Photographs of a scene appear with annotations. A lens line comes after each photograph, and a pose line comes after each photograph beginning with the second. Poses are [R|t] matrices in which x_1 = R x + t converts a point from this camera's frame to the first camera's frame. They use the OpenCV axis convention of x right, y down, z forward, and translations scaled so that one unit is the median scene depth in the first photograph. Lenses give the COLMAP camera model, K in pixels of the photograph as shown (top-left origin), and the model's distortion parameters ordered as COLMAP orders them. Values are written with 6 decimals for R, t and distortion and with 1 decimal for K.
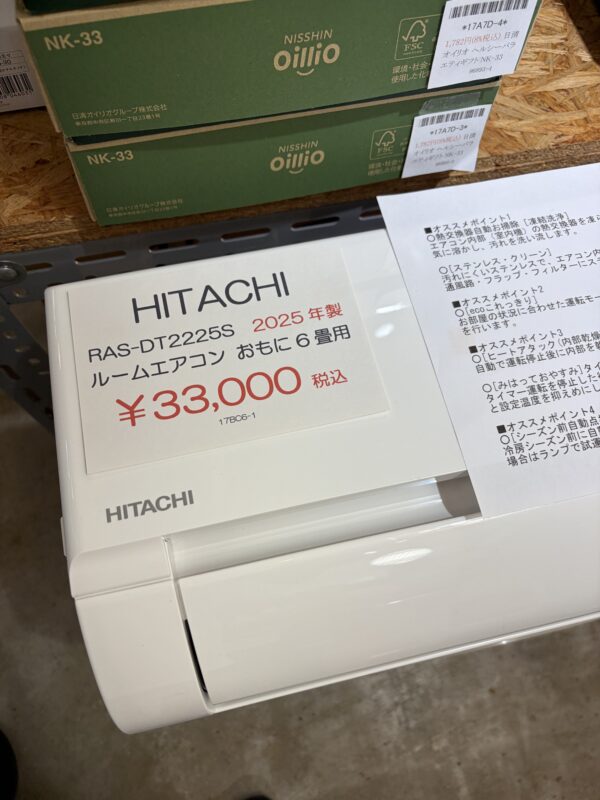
lens RADIAL K [[612.1, 0, 300.0], [0, 612.1, 400.0], [0, 0, 1]] dist [0.002041, -0.005083]
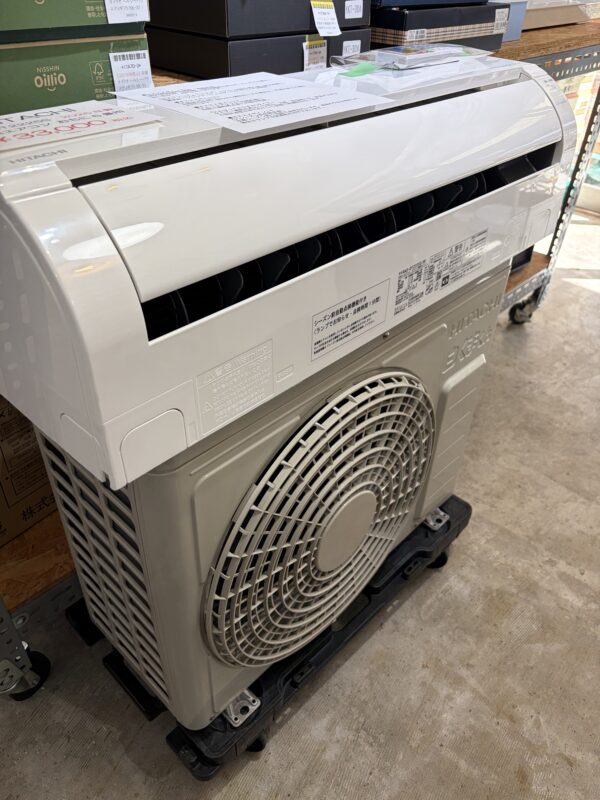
lens RADIAL K [[612.1, 0, 300.0], [0, 612.1, 400.0], [0, 0, 1]] dist [0.002041, -0.005083]
pose [[0.824314, -0.335721, 0.455848, -0.489903], [0.520543, 0.766028, -0.377142, 1.233880], [-0.222577, 0.548172, 0.806205, 0.005397]]
